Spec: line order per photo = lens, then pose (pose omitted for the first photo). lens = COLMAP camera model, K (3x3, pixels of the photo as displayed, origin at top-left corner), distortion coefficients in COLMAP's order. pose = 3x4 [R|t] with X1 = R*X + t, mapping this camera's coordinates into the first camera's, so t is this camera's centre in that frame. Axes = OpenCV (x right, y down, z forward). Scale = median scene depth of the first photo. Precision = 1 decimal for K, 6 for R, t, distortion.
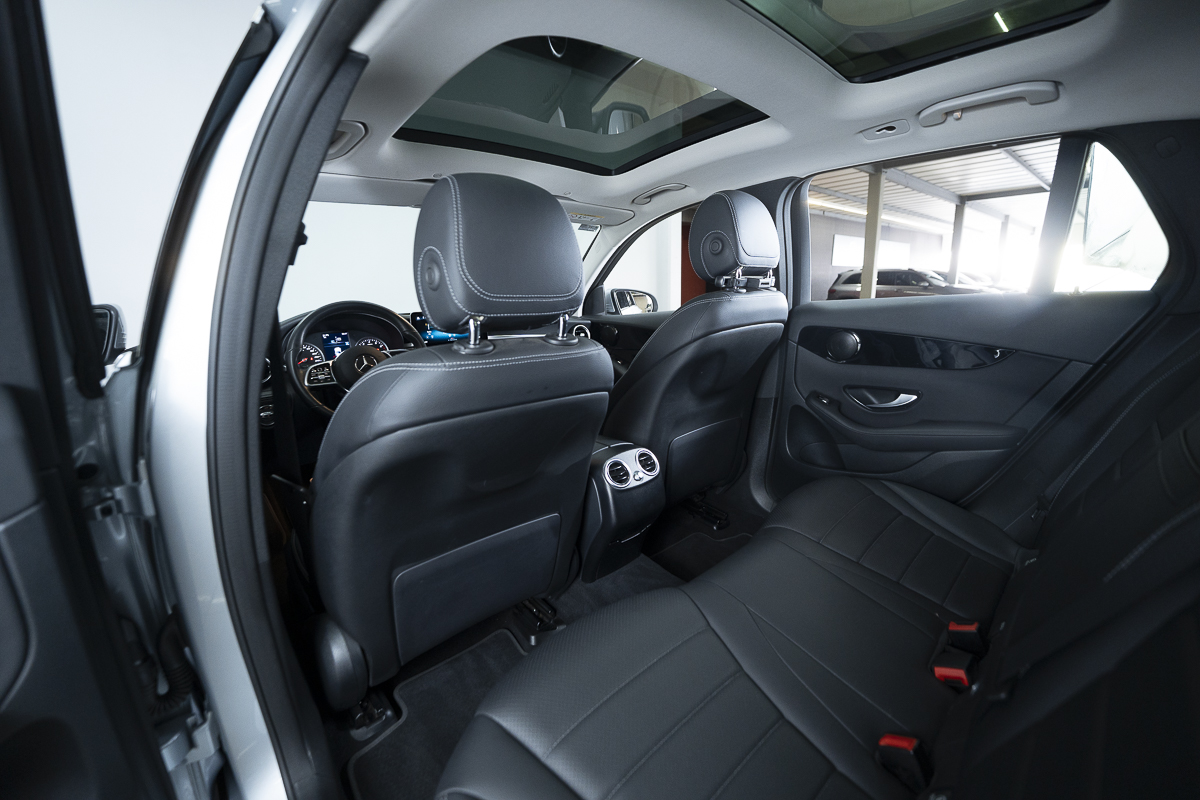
lens RADIAL K [[486.1, 0, 600.0], [0, 486.1, 400.0], [0, 0, 1]] dist [-0.031775, 0.000048]
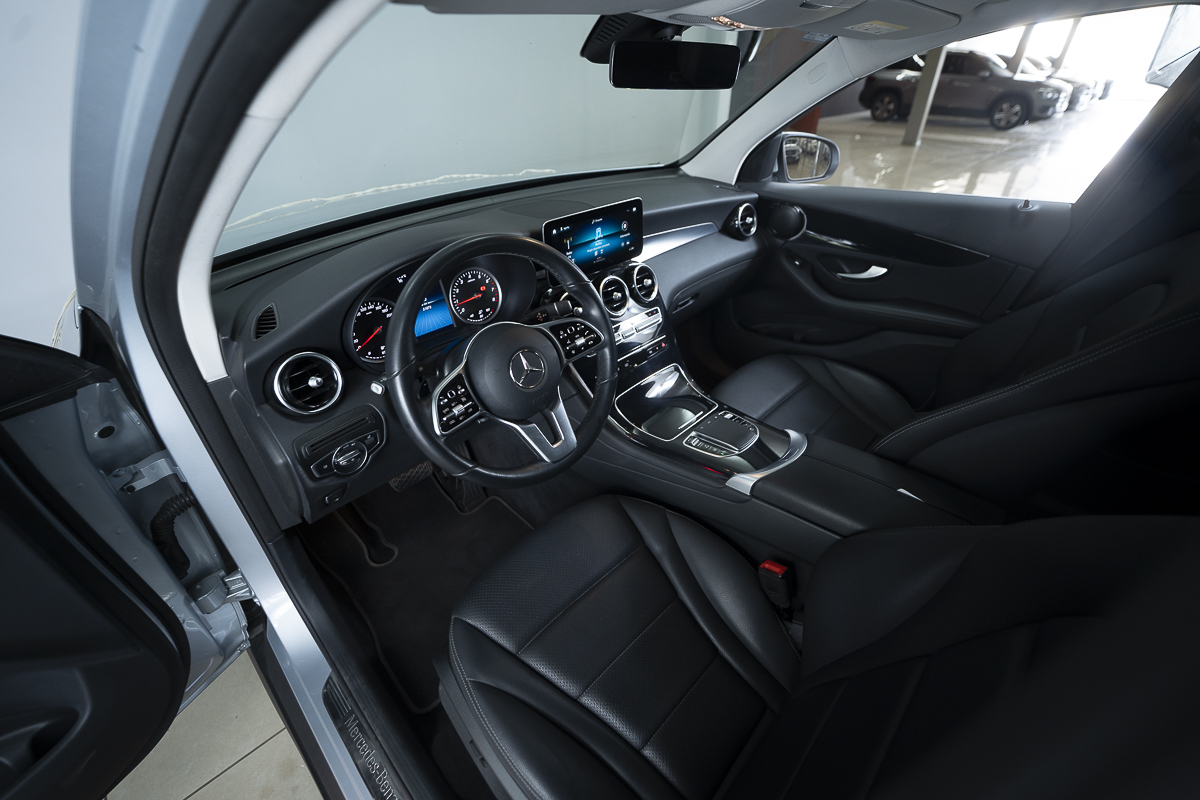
lens RADIAL K [[495.5, 0, 600.0], [0, 495.5, 400.0], [0, 0, 1]] dist [-0.026395, 0.000070]
pose [[0.998818, -0.018509, 0.044955, -0.408968], [0.000654, 0.929722, 0.368262, -0.230576], [-0.048612, -0.367798, 0.928634, 0.459467]]
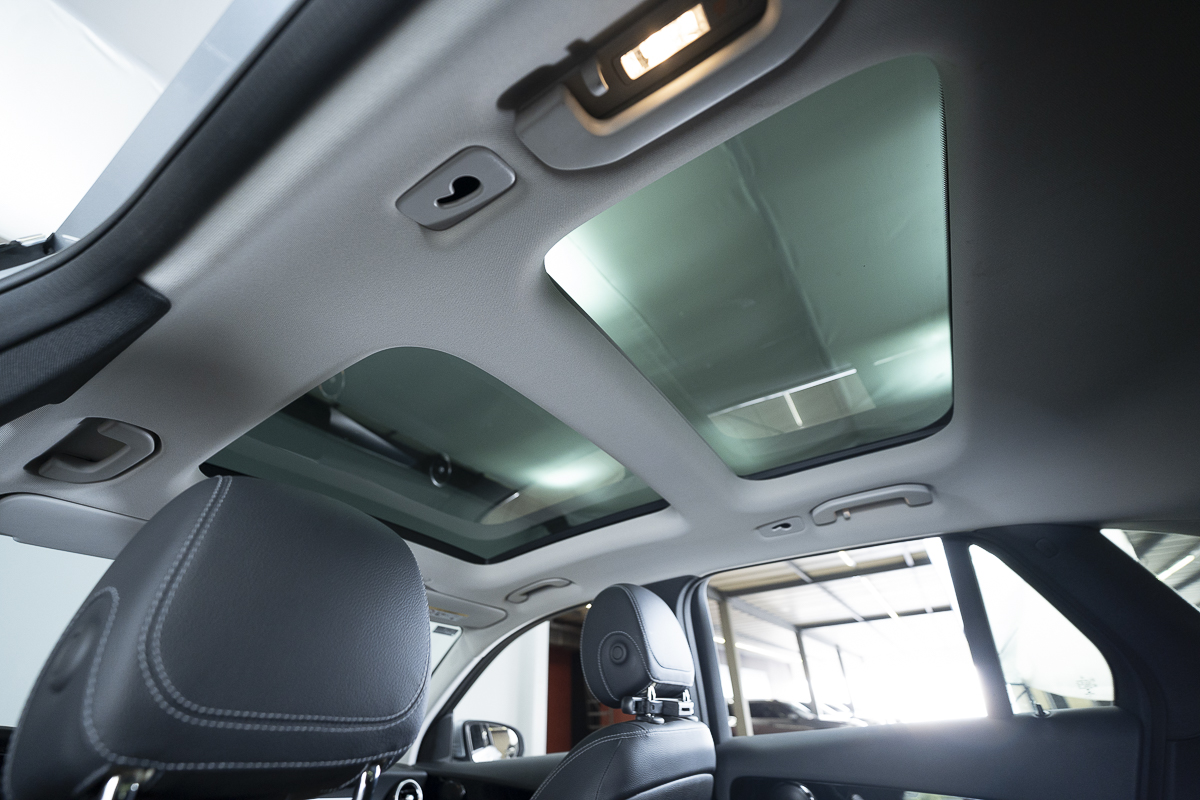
lens RADIAL K [[481.7, 0, 594.4], [0, 481.7, 405.0], [0, 0, 1]] dist [-0.027895, 0.000362]
pose [[0.967531, 0.145284, 0.206824, -0.005314], [0.051266, 0.688474, -0.723447, -0.040650], [-0.247498, 0.710561, 0.658671, 0.213198]]
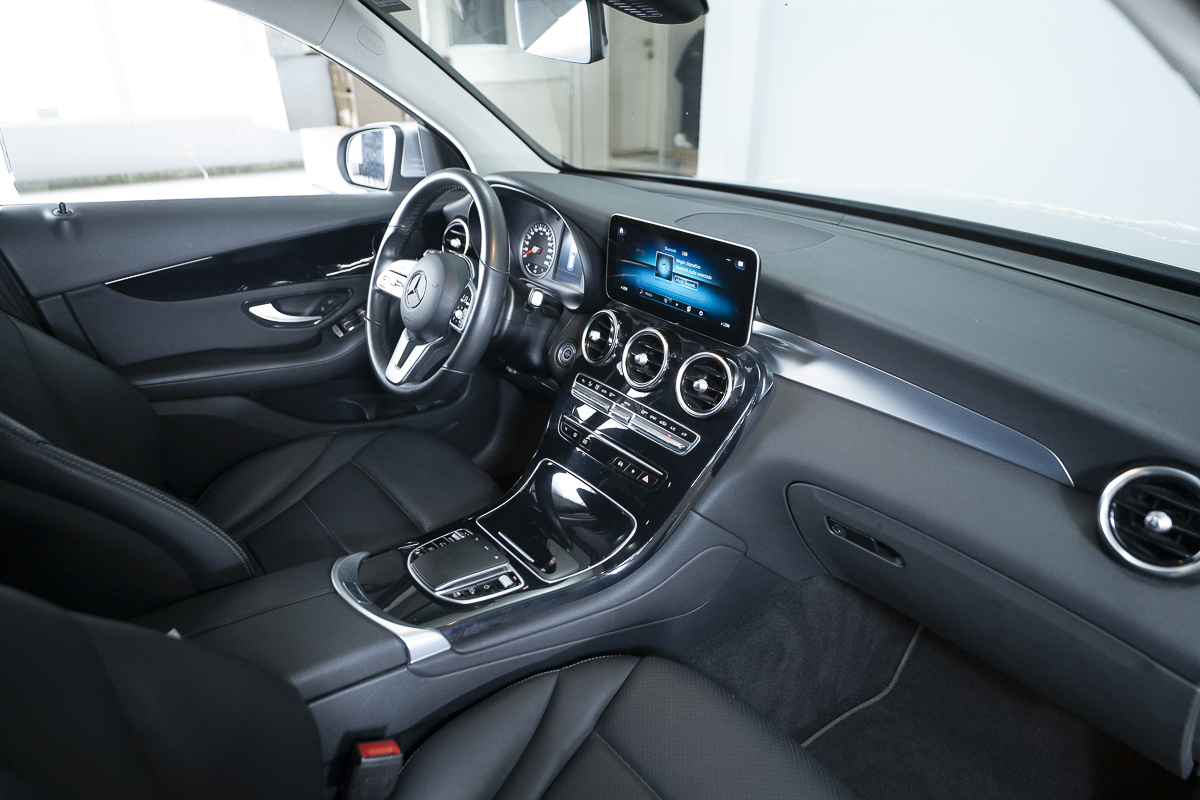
lens RADIAL K [[780.7, 0, 600.0], [0, 780.7, 400.0], [0, 0, 1]] dist [0.004953, 0.000707]
pose [[-0.074778, 0.446572, -0.891618, 0.354071], [-0.218114, 0.865146, 0.451606, -0.402176], [0.973054, 0.228245, 0.032709, 1.152652]]
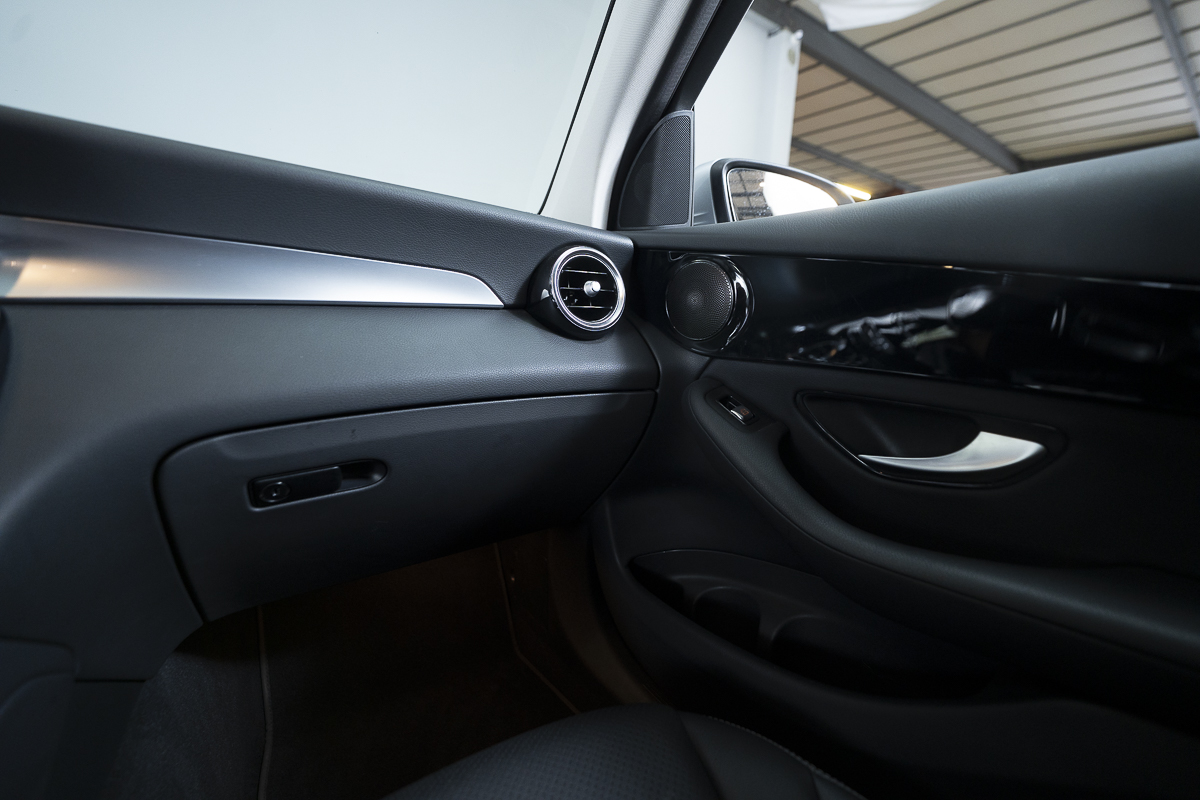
lens RADIAL K [[486.1, 0, 600.0], [0, 486.1, 400.0], [0, 0, 1]] dist [-0.031775, 0.000048]
pose [[0.989282, 0.088609, -0.116061, 0.000824], [-0.090829, 0.995768, -0.013976, -0.112770], [0.114331, 0.024368, 0.993144, 1.147279]]
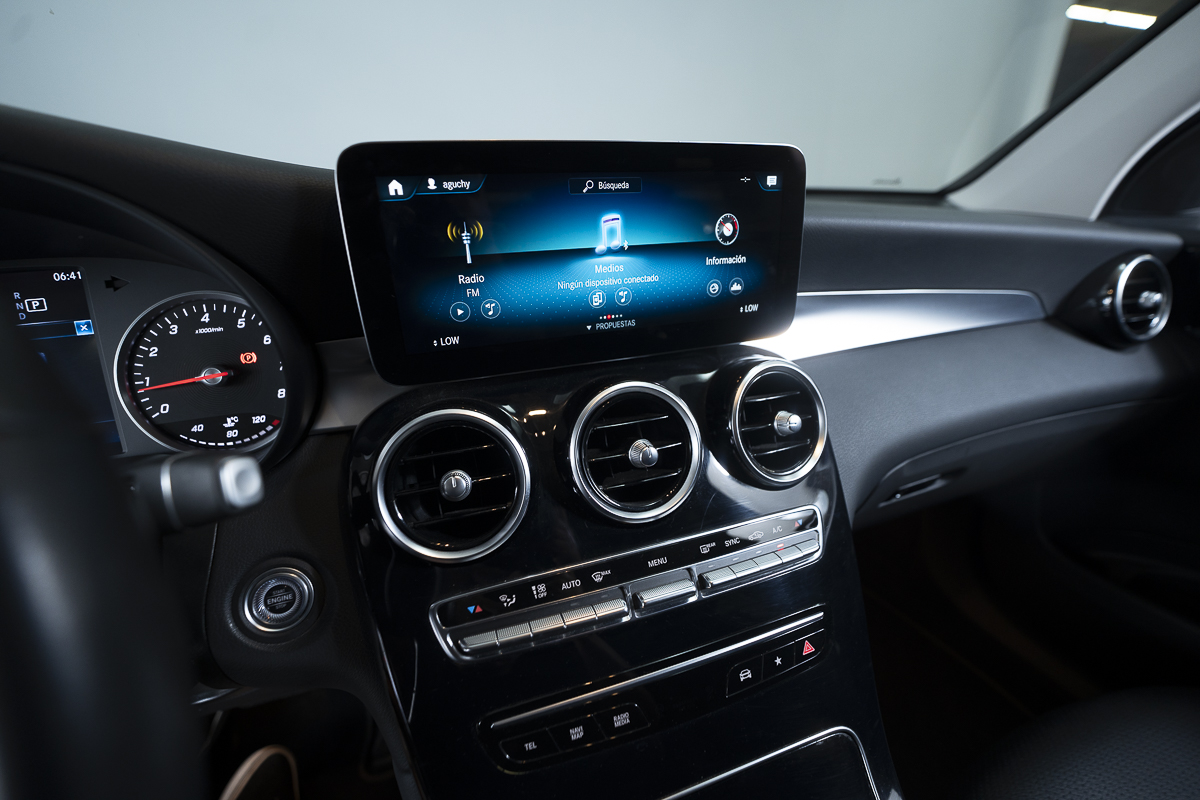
lens RADIAL K [[486.1, 0, 600.0], [0, 486.1, 400.0], [0, 0, 1]] dist [-0.031775, 0.000048]
pose [[0.916402, 0.158214, -0.367662, -0.291921], [-0.085764, 0.974843, 0.205730, -0.163852], [0.390962, -0.157000, 0.906918, 1.019691]]
